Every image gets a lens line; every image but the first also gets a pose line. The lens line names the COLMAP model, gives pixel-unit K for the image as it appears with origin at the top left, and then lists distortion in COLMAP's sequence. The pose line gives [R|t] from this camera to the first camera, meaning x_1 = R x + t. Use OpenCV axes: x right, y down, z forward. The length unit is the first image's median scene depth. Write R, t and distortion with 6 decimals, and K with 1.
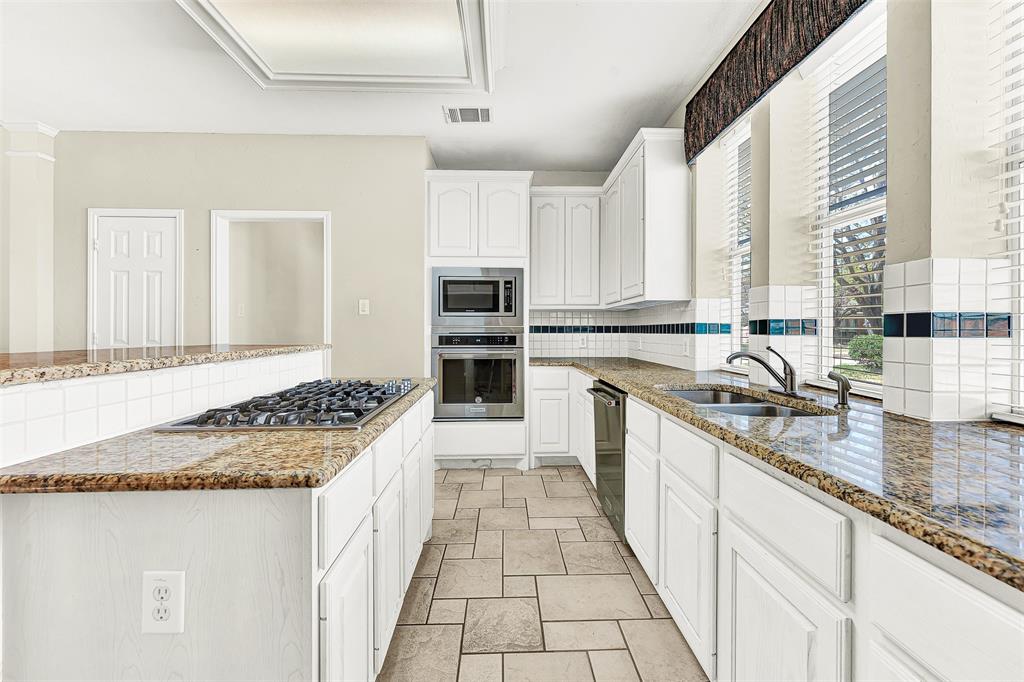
lens RADIAL K [[415.4, 0, 515.6], [0, 415.4, 333.6], [0, 0, 1]] dist [-0.033282, 0.016434]
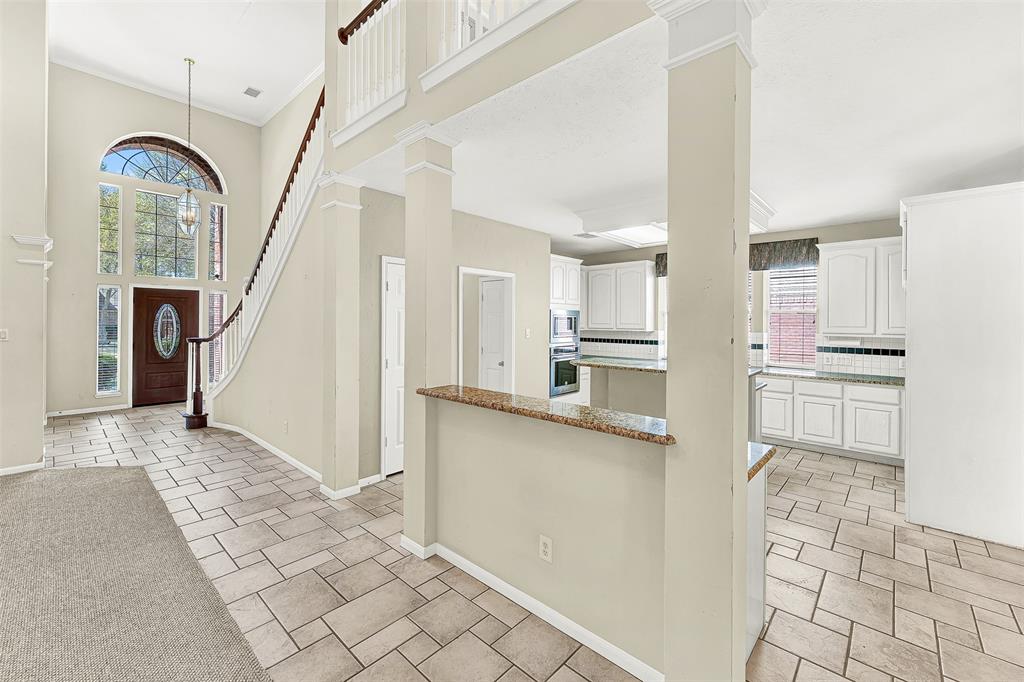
lens RADIAL K [[415.4, 0, 515.6], [0, 415.4, 333.6], [0, 0, 1]] dist [-0.033282, 0.016434]
pose [[0.696511, -0.015986, 0.717368, -1.556420], [0.002317, 0.999797, 0.020030, -0.095224], [-0.717542, -0.012289, 0.696407, -0.106046]]
